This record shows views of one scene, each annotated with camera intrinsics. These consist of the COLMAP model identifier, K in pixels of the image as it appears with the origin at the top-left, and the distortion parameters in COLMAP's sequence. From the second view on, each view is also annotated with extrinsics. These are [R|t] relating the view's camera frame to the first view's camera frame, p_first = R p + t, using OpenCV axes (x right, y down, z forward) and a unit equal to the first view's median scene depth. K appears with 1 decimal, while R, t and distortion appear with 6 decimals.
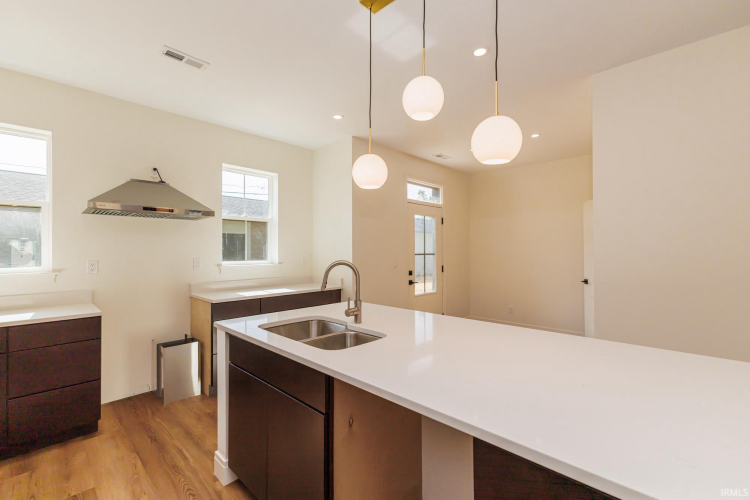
lens RADIAL K [[318.0, 0, 375.0], [0, 318.0, 250.0], [0, 0, 1]] dist [0.000805, -0.000210]
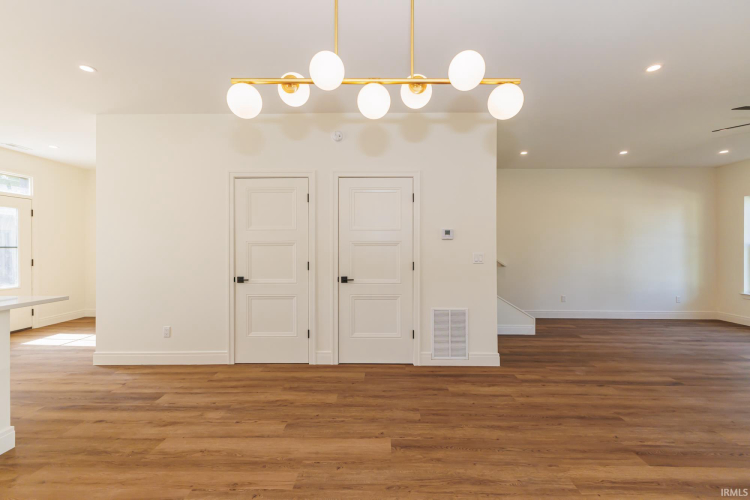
lens RADIAL K [[336.6, 0, 374.4], [0, 336.6, 245.8], [0, 0, 1]] dist [0.001632, -0.000368]
pose [[0.739510, 0.003398, 0.673137, 0.518836], [0.000034, 0.999987, -0.005085, 0.024706], [-0.673146, 0.003784, 0.739500, -0.792565]]
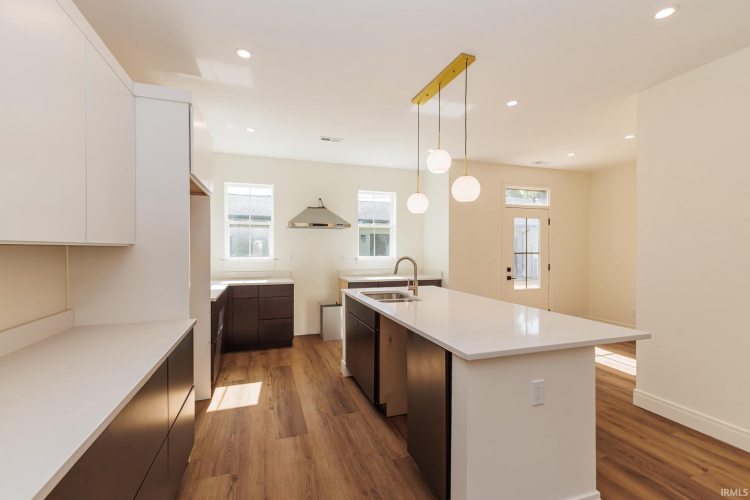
lens RADIAL K [[318.0, 0, 375.0], [0, 318.0, 250.0], [0, 0, 1]] dist [0.000805, -0.000210]
pose [[0.890432, 0.009747, -0.455013, 0.318885], [-0.004856, 0.999917, 0.011916, -0.012990], [0.455091, -0.008401, 0.890405, -0.344297]]
